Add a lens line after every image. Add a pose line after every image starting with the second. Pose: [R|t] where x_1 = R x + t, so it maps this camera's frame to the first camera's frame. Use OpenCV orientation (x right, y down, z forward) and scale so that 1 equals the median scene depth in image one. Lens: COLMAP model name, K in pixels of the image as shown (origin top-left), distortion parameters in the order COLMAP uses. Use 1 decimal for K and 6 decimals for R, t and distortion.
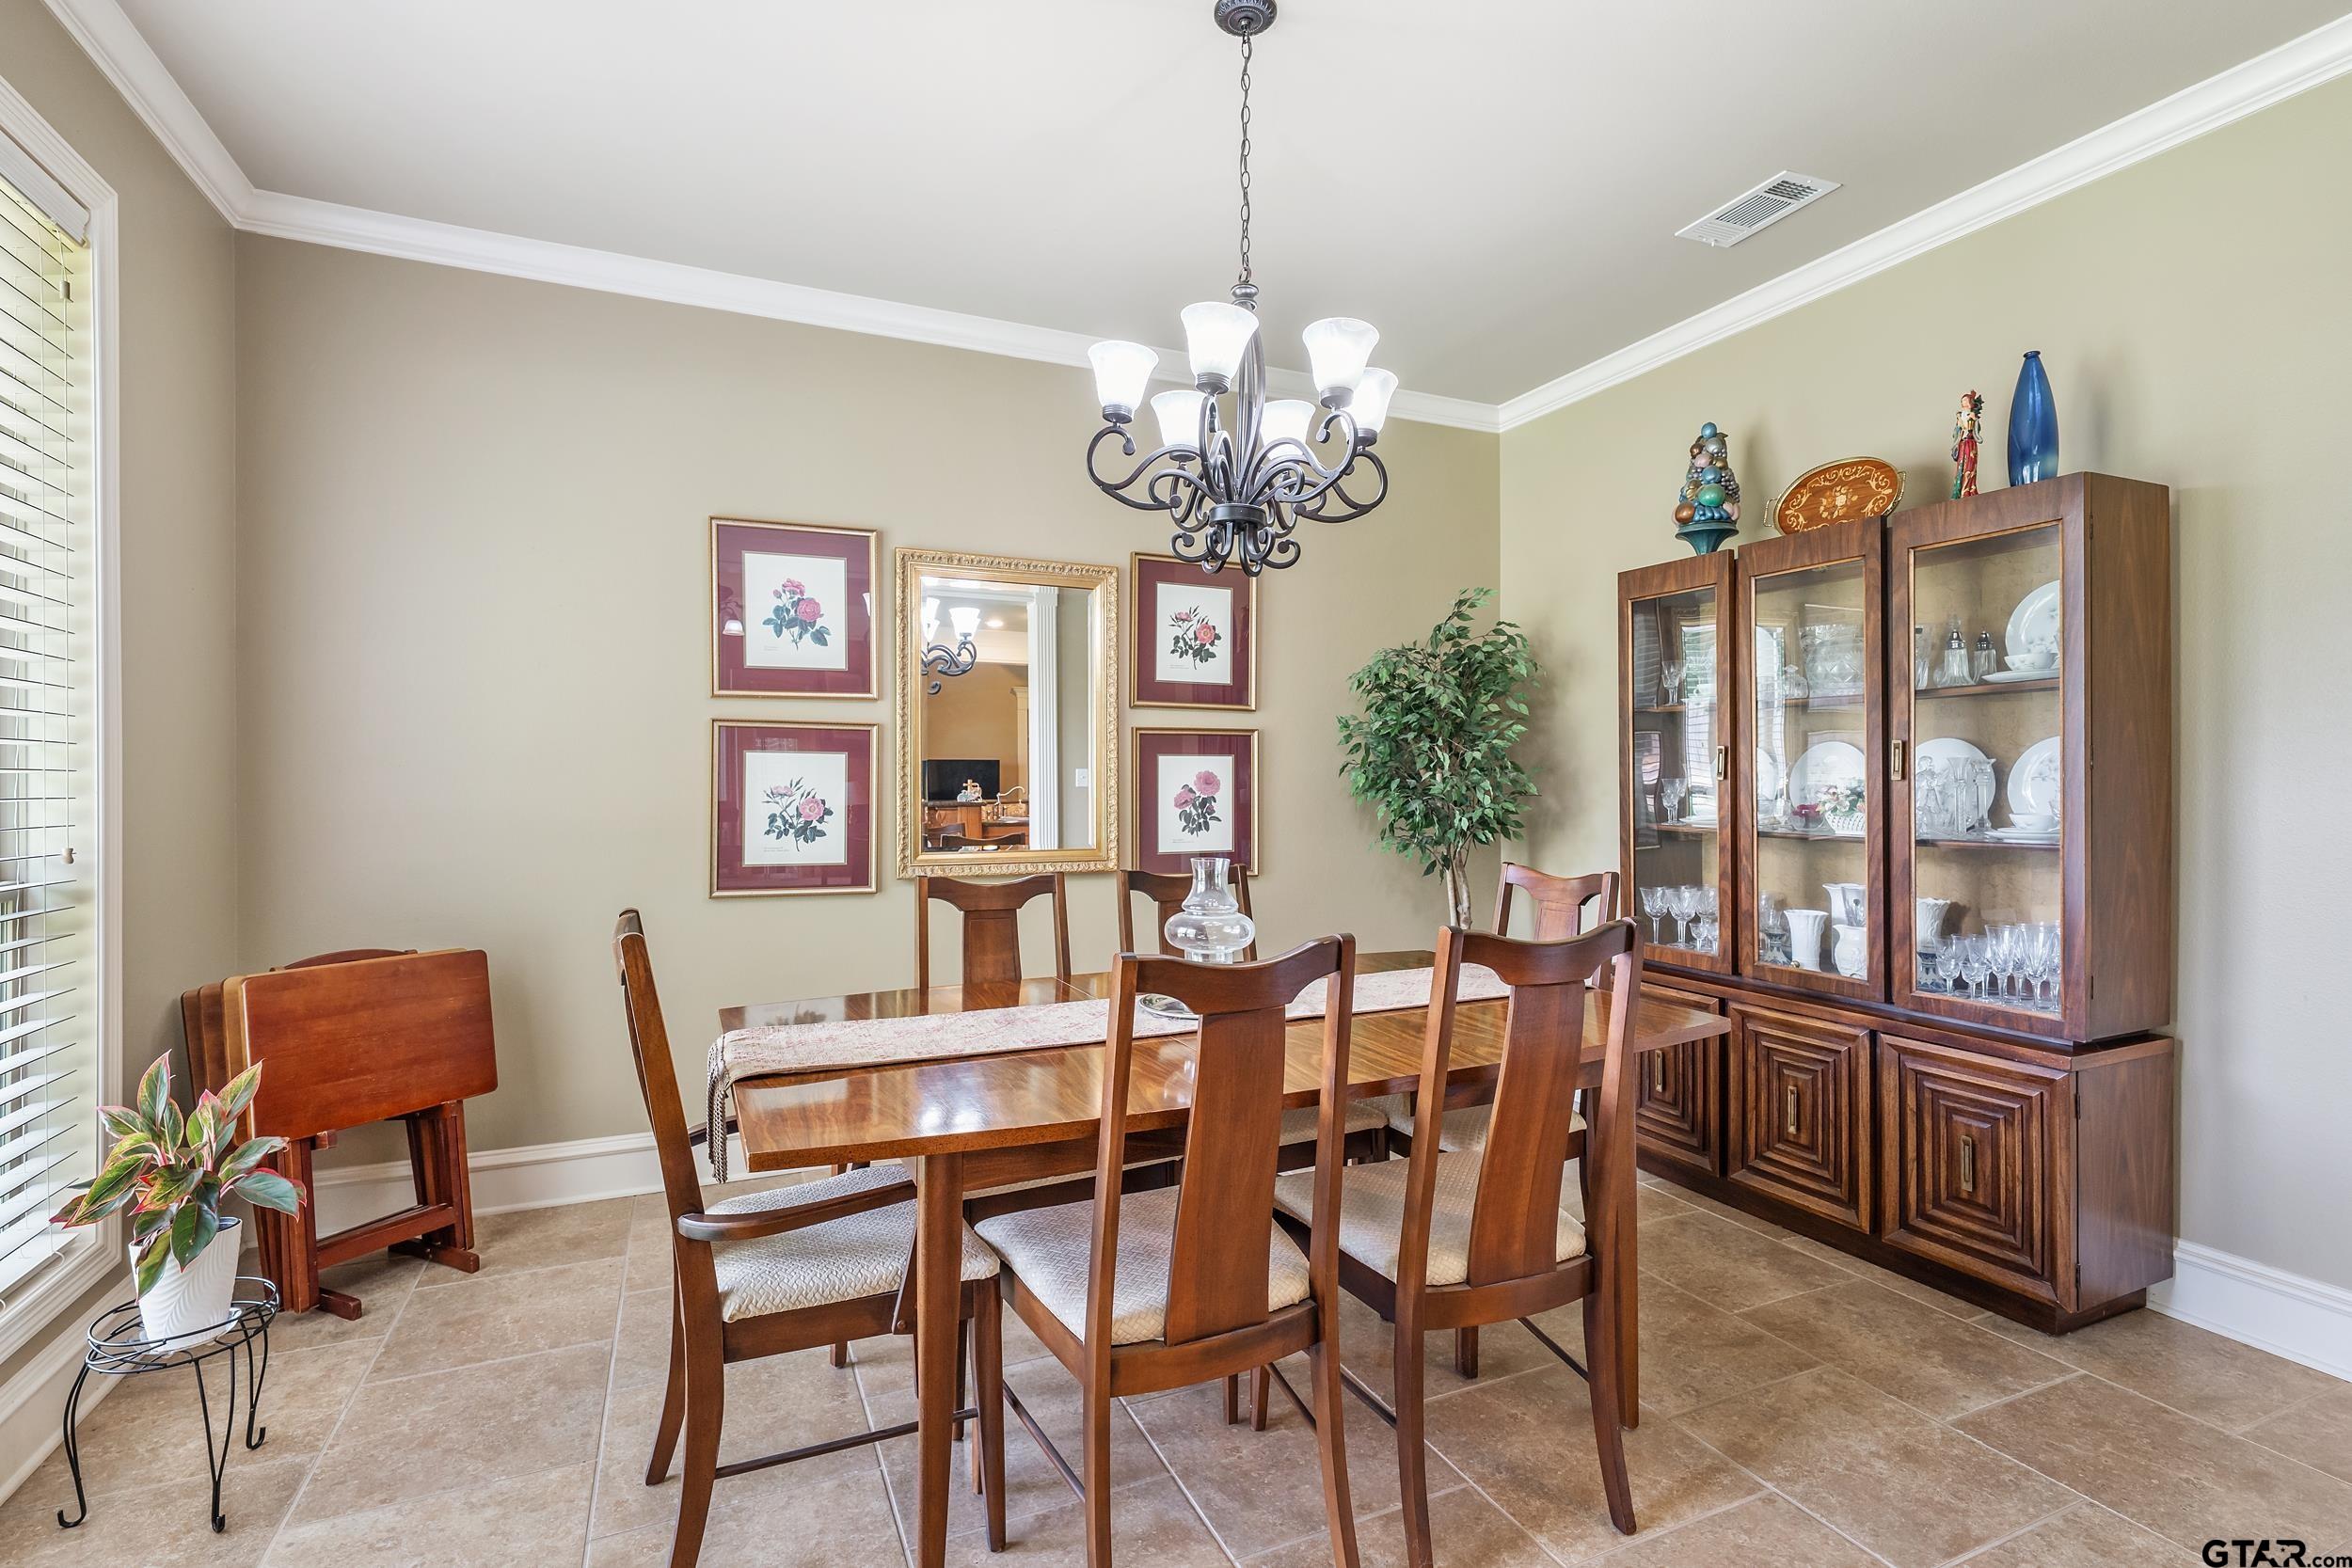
lens RADIAL K [[1111.7, 0, 1195.9], [0, 1111.7, 779.8], [0, 0, 1]] dist [0.002162, -0.000717]
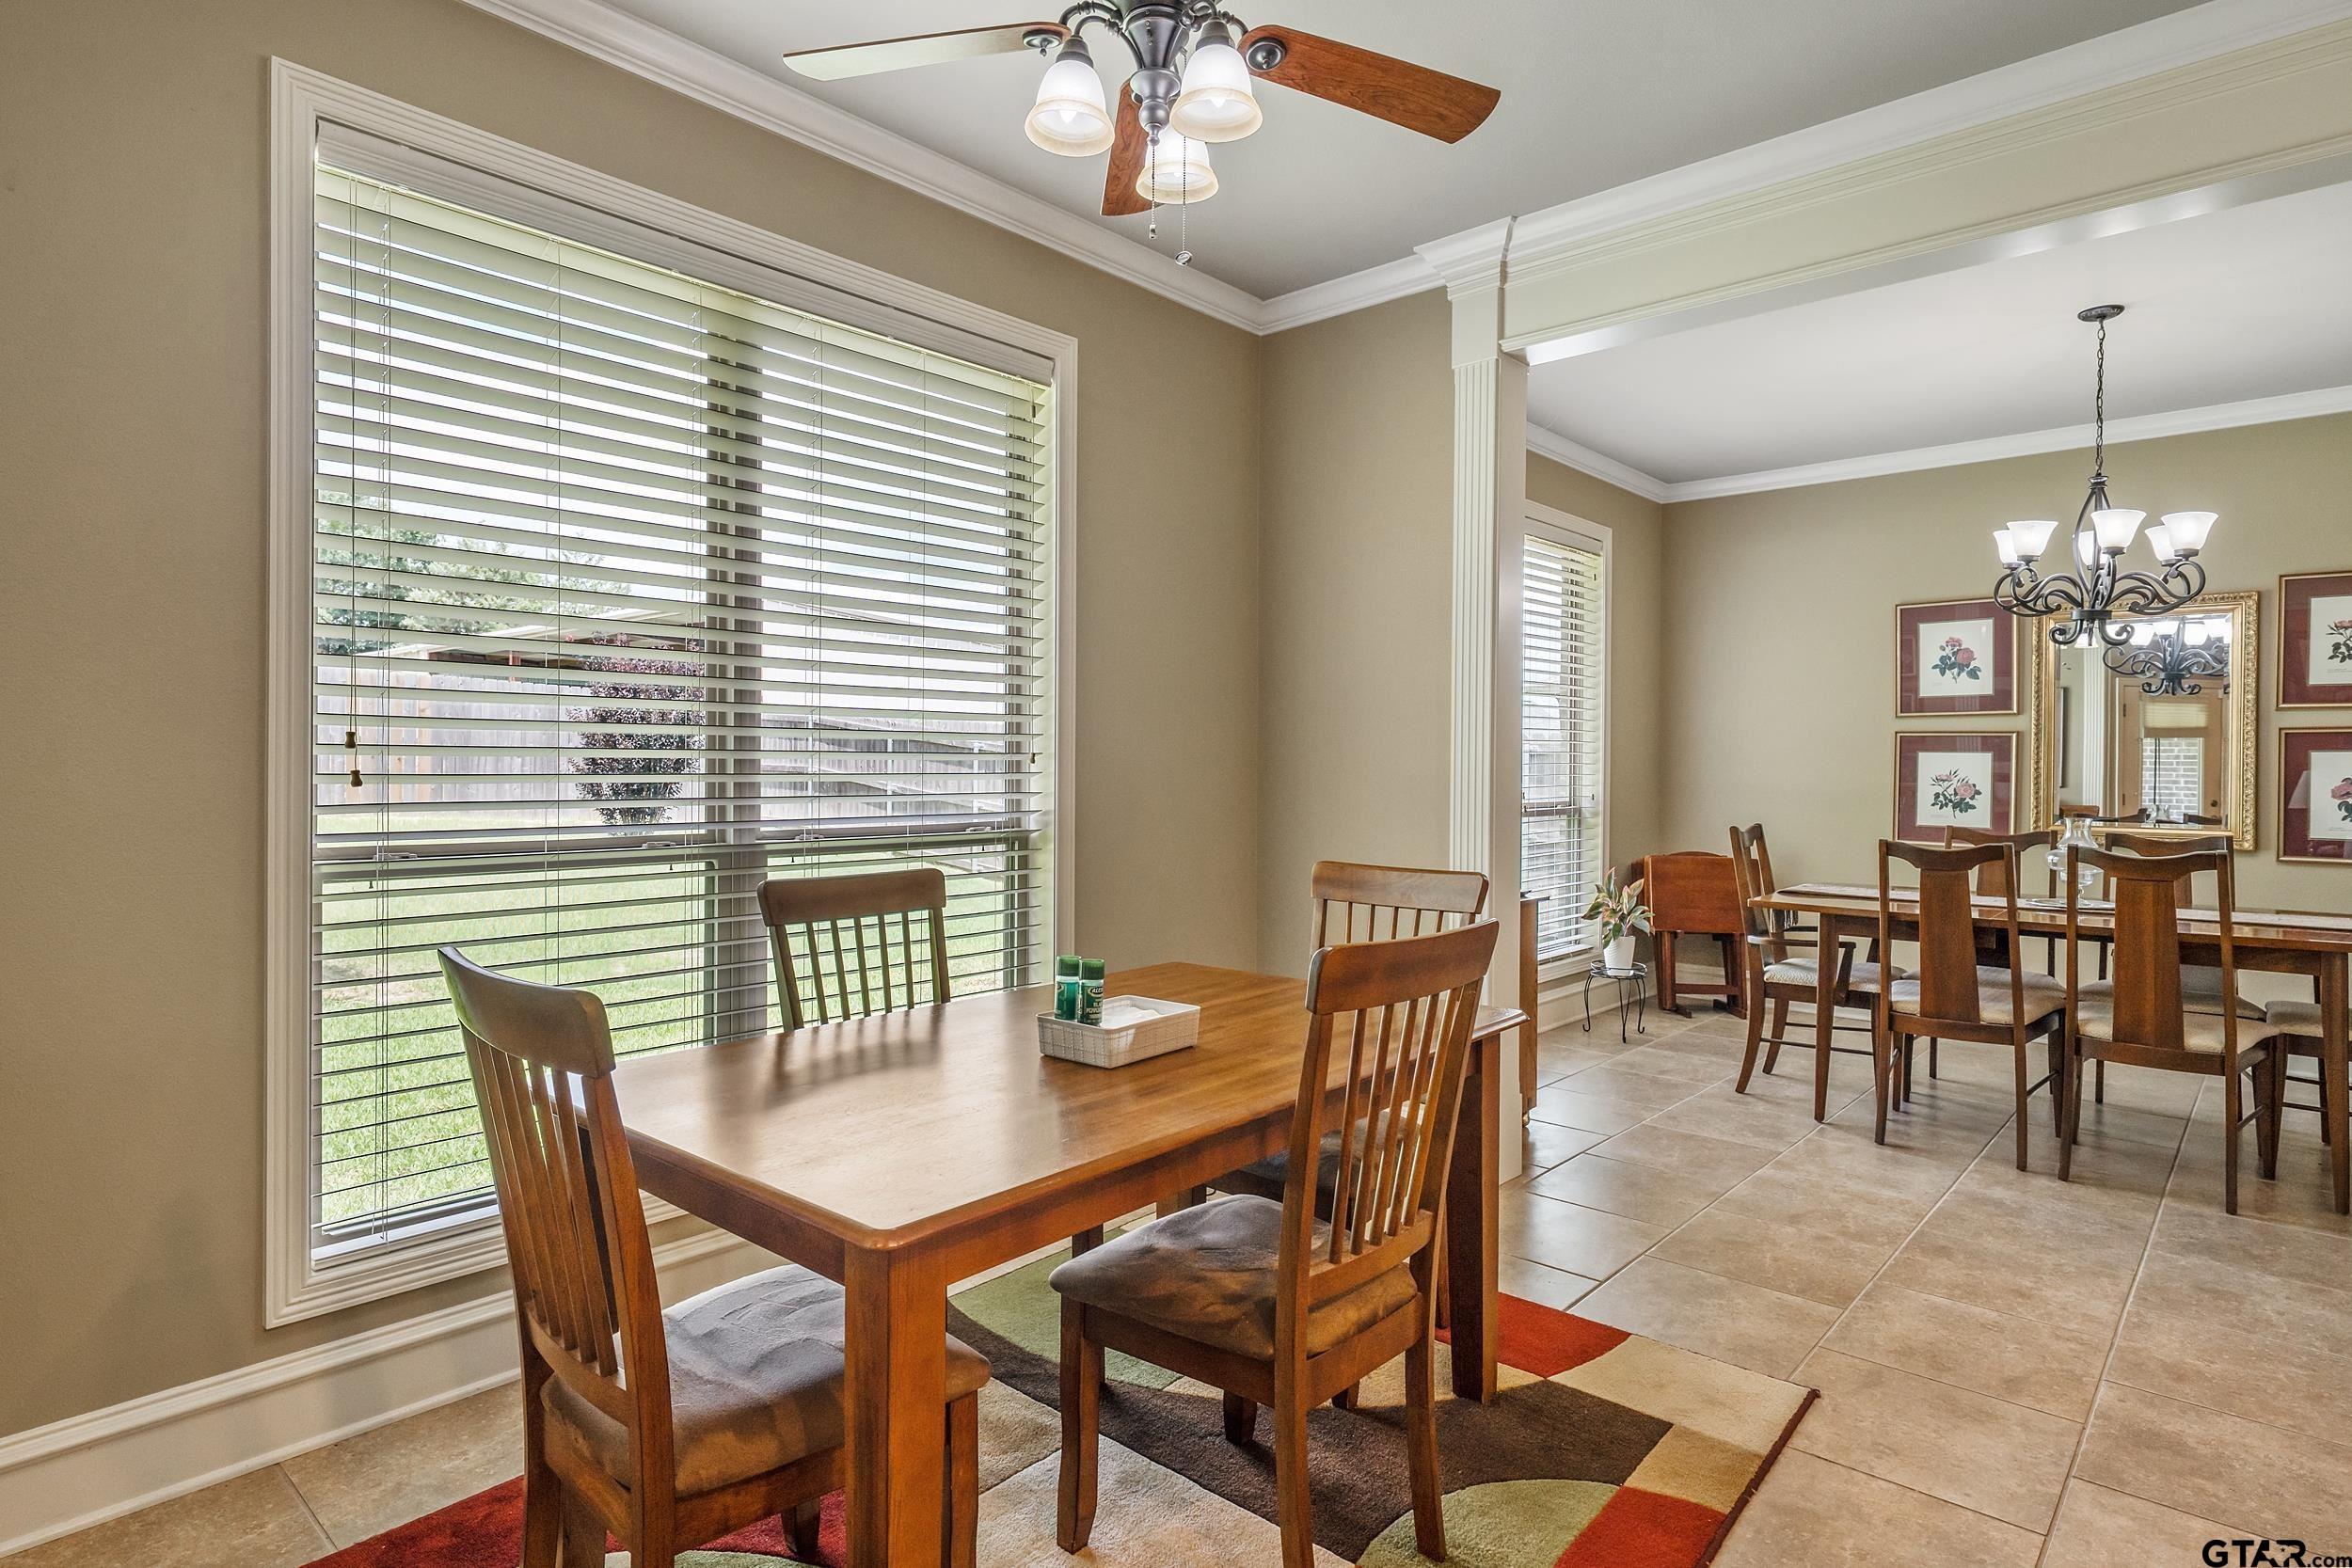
lens RADIAL K [[1244.4, 0, 1168.2], [0, 1244.4, 787.3], [0, 0, 1]] dist [-0.002701, -0.001225]
pose [[0.400817, 0.019499, -0.915950, 0.764179], [-0.007167, 0.999810, 0.018147, -0.000059], [0.916130, -0.000709, 0.400881, -0.654680]]
